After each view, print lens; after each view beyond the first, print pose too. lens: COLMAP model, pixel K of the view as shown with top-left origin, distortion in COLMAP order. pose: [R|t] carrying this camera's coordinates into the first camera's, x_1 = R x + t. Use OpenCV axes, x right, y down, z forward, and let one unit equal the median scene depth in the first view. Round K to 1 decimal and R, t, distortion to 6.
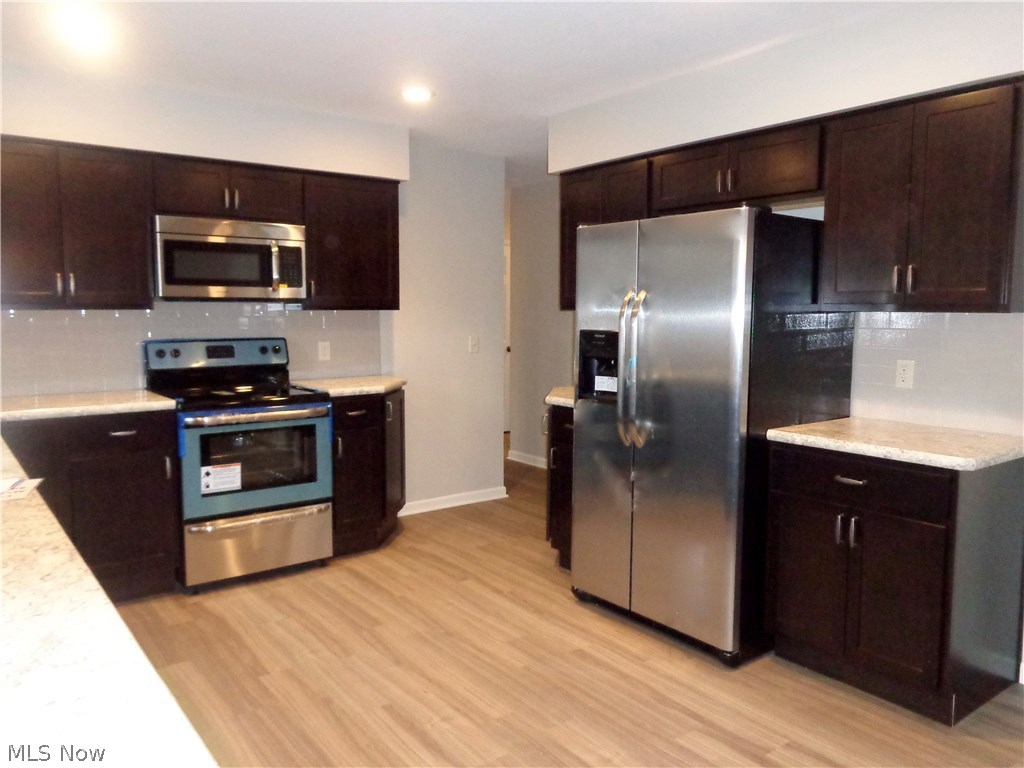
lens RADIAL K [[763.7, 0, 512.0], [0, 763.7, 384.0], [0, 0, 1]] dist [0.006770, 0.005467]
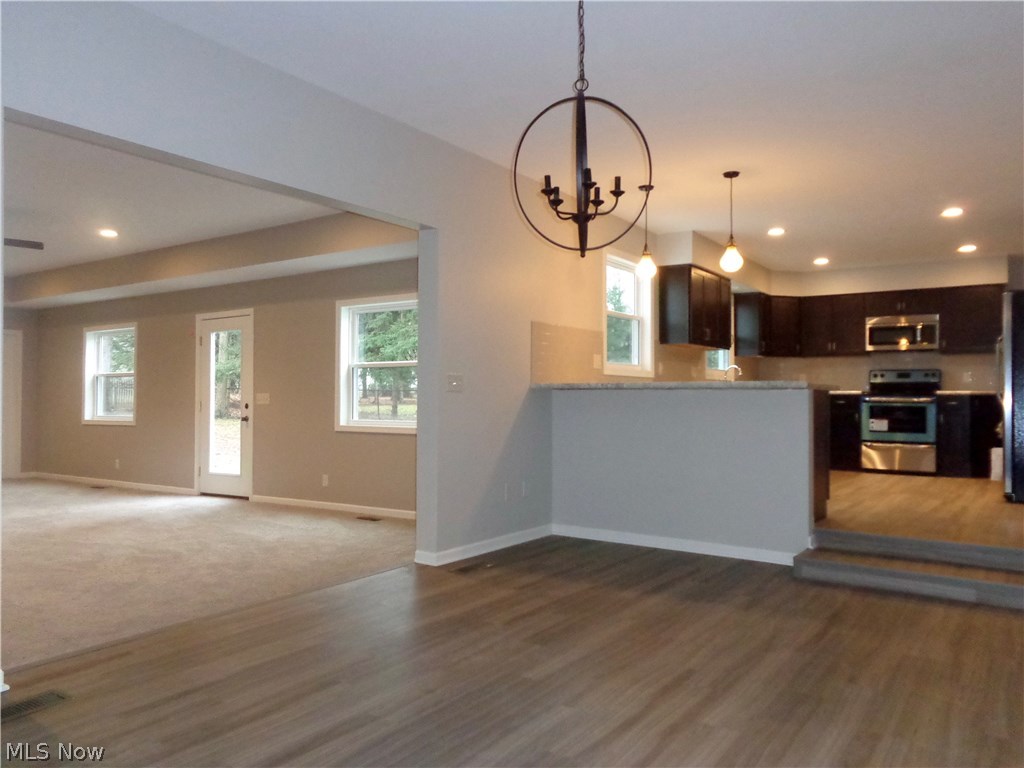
lens RADIAL K [[763.7, 0, 512.0], [0, 763.7, 384.0], [0, 0, 1]] dist [0.006770, 0.005467]
pose [[0.318029, -0.016036, -0.947945, 1.388277], [-0.095252, 0.994258, -0.048775, 0.203230], [0.943284, 0.105806, 0.314675, -0.764963]]
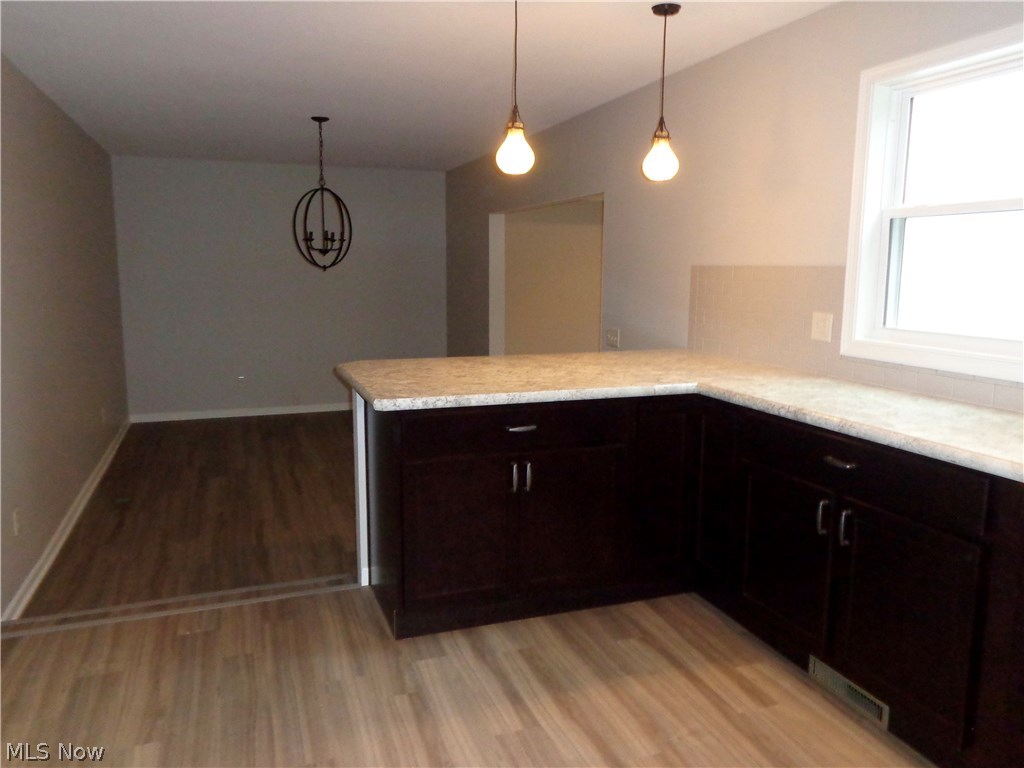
lens RADIAL K [[763.7, 0, 512.0], [0, 763.7, 384.0], [0, 0, 1]] dist [0.006770, 0.005467]
pose [[-0.958384, -0.053813, 0.280364, 0.008096], [0.018002, 0.968727, 0.247474, -0.085668], [-0.284914, 0.242222, -0.927444, 0.761925]]
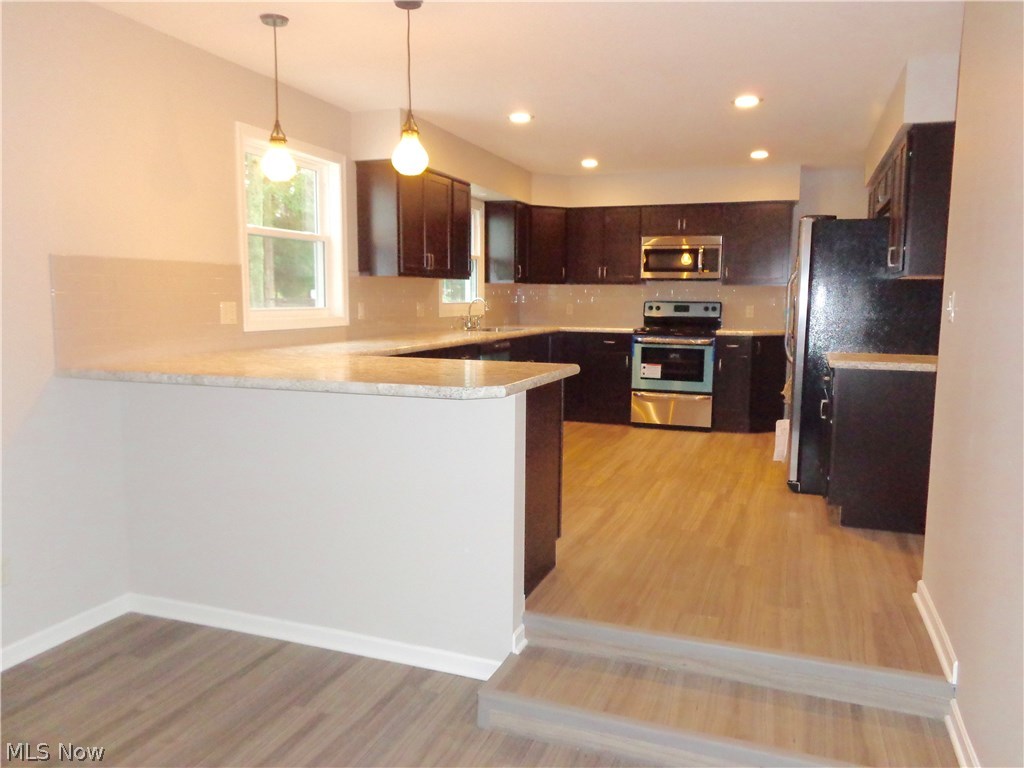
lens RADIAL K [[763.7, 0, 512.0], [0, 763.7, 384.0], [0, 0, 1]] dist [0.006770, 0.005467]
pose [[0.538921, 0.102115, -0.836144, 0.977085], [-0.087983, 0.994019, 0.064688, 0.056661], [0.837749, 0.038705, 0.544682, -0.328872]]
